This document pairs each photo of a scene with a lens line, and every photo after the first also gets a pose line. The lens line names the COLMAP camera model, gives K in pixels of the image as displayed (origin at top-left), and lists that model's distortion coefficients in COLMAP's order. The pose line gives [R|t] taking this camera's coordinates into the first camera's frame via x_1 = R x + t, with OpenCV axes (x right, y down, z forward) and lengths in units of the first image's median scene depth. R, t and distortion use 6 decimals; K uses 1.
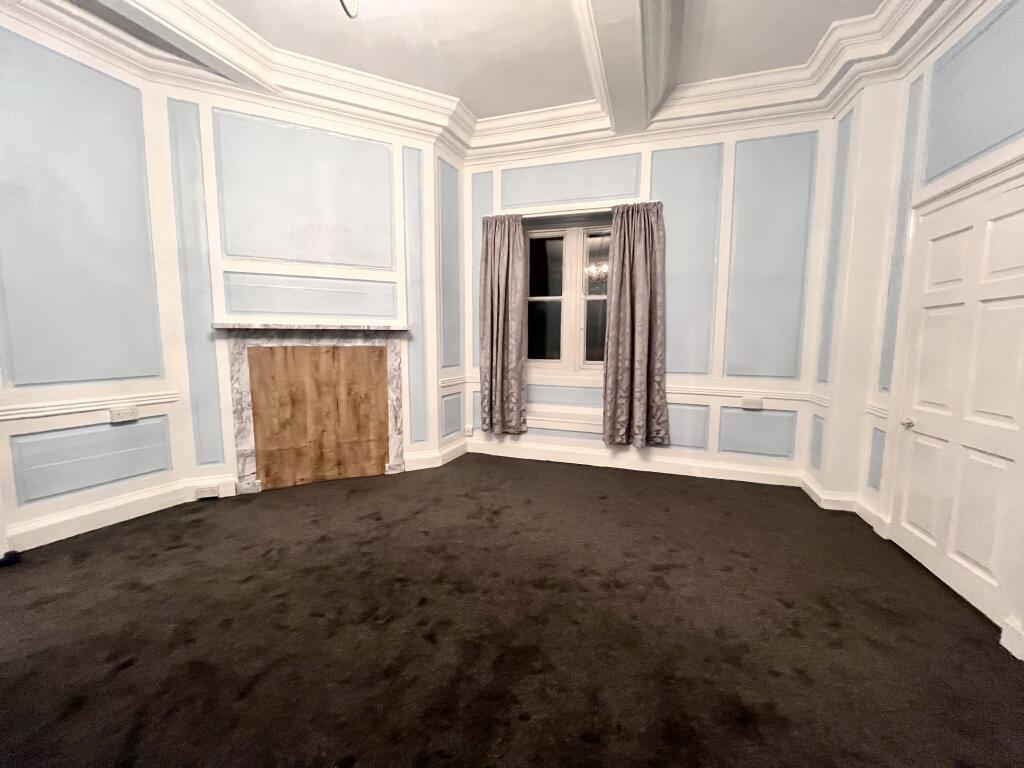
lens RADIAL K [[411.0, 0, 512.2], [0, 411.0, 385.7], [0, 0, 1]] dist [-0.005077, 0.000014]
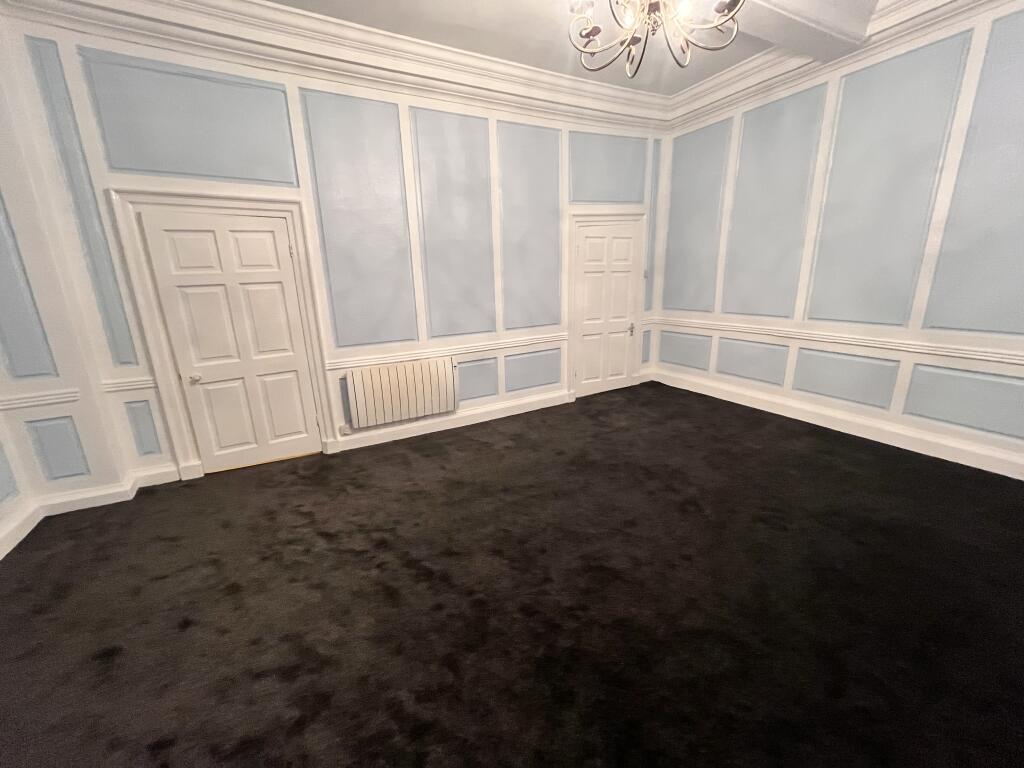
lens RADIAL K [[411.0, 0, 512.1], [0, 411.0, 385.4], [0, 0, 1]] dist [-0.005077, 0.000014]
pose [[-0.733882, -0.160905, 0.659945, -0.389647], [0.101258, 0.934771, 0.340515, -0.149300], [-0.671688, 0.316723, -0.669718, 0.809203]]
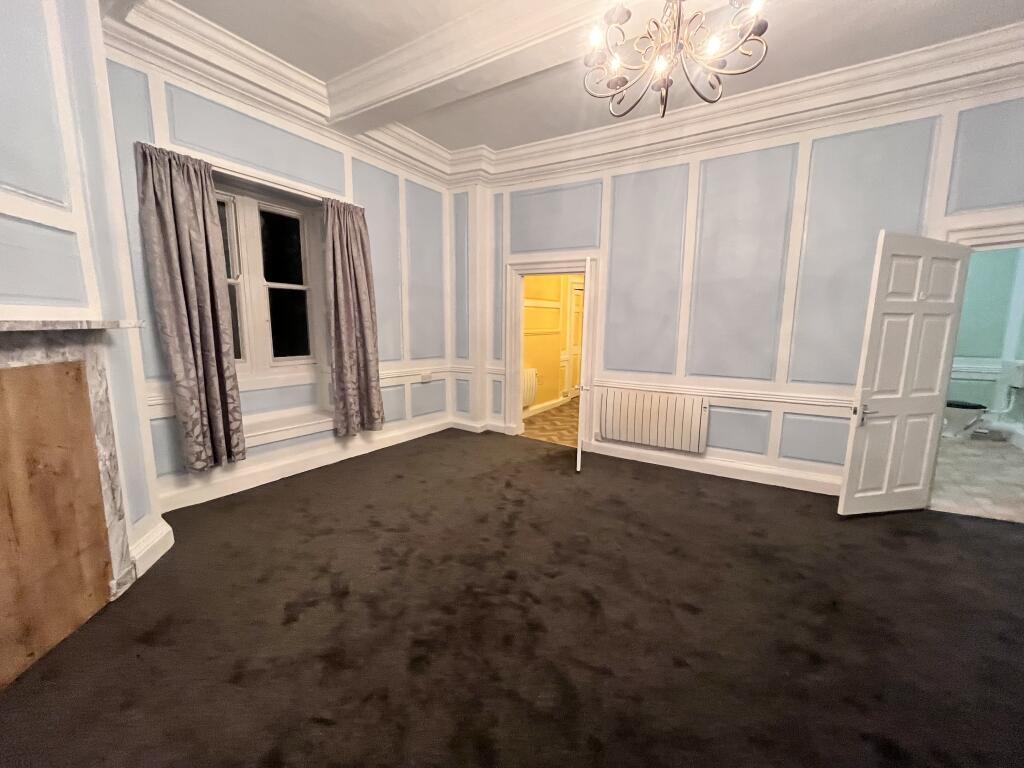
lens RADIAL K [[411.0, 0, 510.0], [0, 411.0, 386.7], [0, 0, 1]] dist [-0.005077, 0.000014]
pose [[0.245707, -0.148619, 0.957883, -0.670040], [0.100343, 0.986768, 0.127362, -0.075265], [-0.964137, 0.064823, 0.257369, 0.365122]]
